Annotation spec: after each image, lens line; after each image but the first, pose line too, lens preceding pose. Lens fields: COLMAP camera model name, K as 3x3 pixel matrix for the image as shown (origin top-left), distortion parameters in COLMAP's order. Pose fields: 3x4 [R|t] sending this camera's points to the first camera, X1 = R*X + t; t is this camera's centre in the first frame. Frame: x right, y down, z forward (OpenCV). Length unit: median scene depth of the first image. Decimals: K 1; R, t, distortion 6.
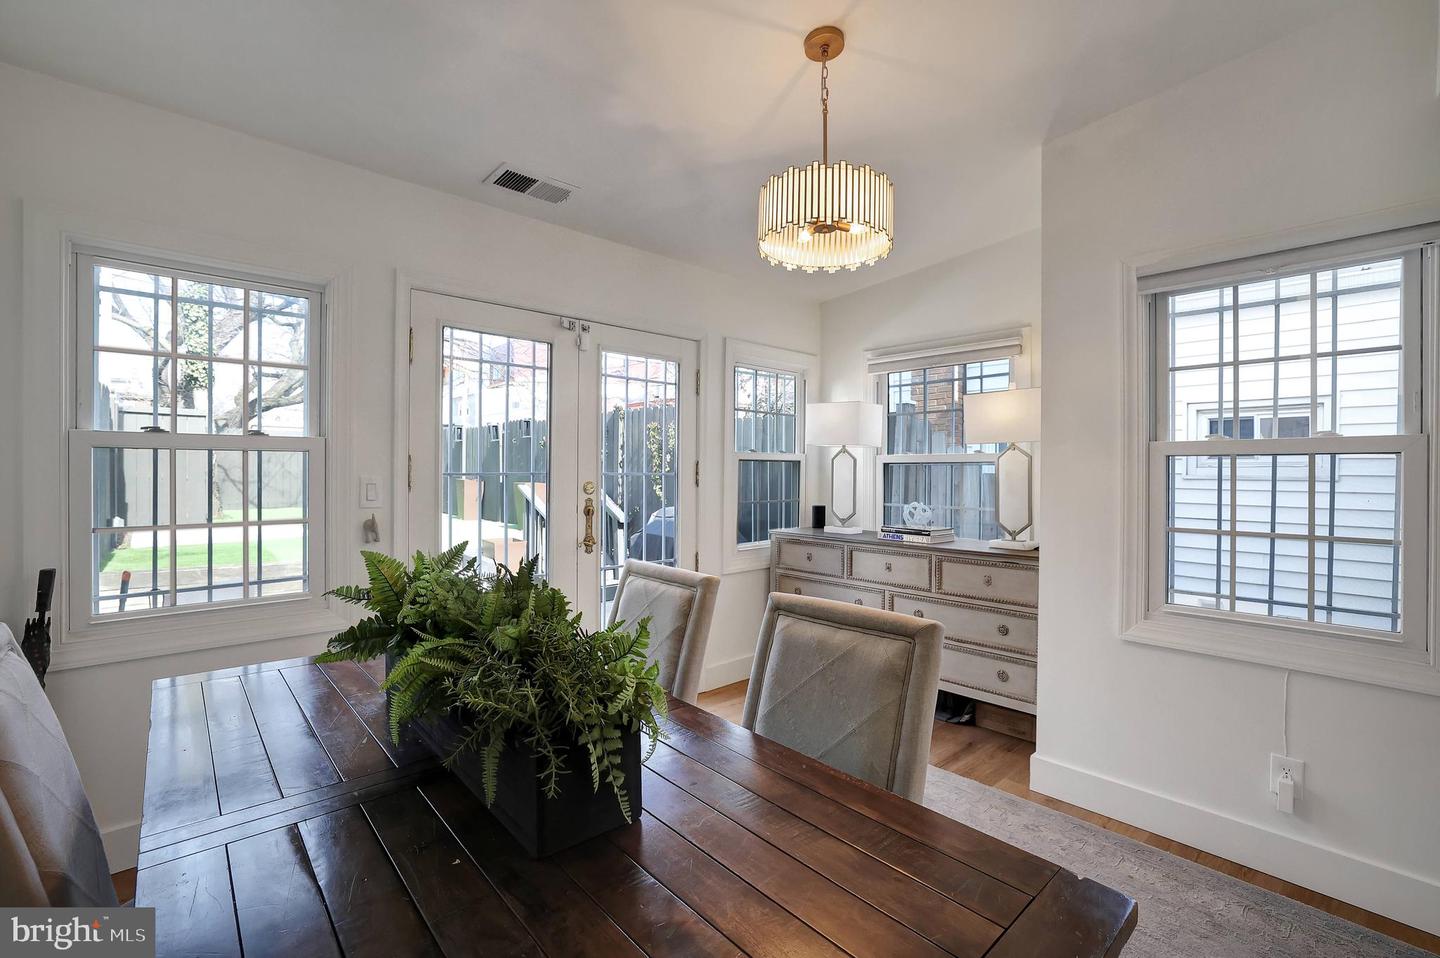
lens RADIAL K [[628.8, 0, 731.4], [0, 628.8, 472.6], [0, 0, 1]] dist [-0.029718, 0.004732]
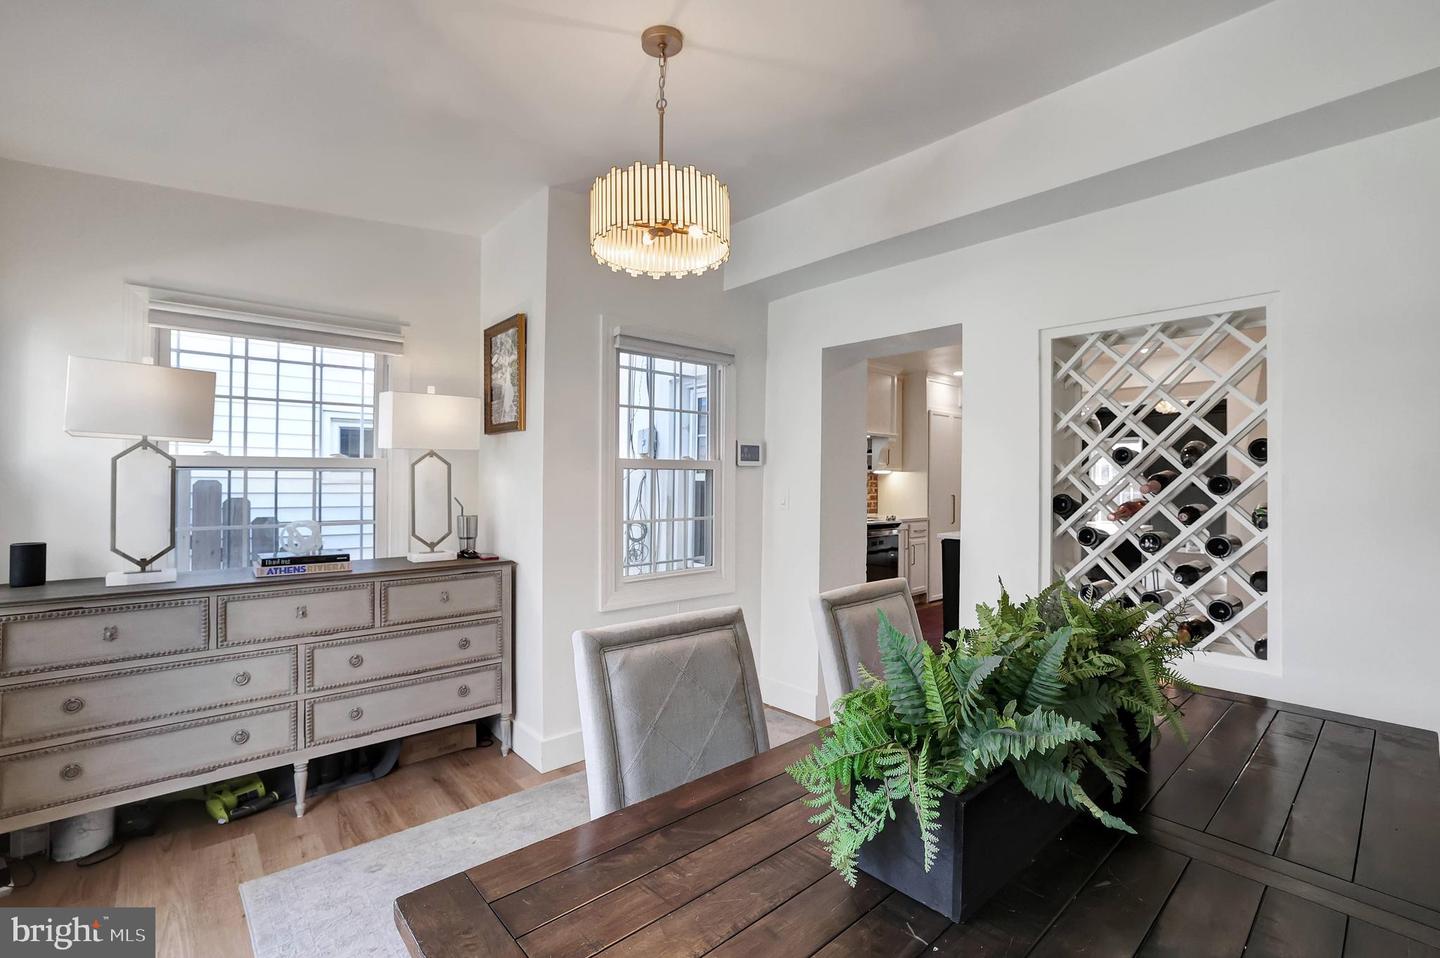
lens RADIAL K [[628.8, 0, 733.4], [0, 628.8, 476.7], [0, 0, 1]] dist [-0.029718, 0.004732]
pose [[0.014634, 0.000895, 0.999893, -0.491412], [0.001090, 0.999999, -0.000911, -0.004933], [-0.999892, 0.001103, 0.014633, 0.527735]]
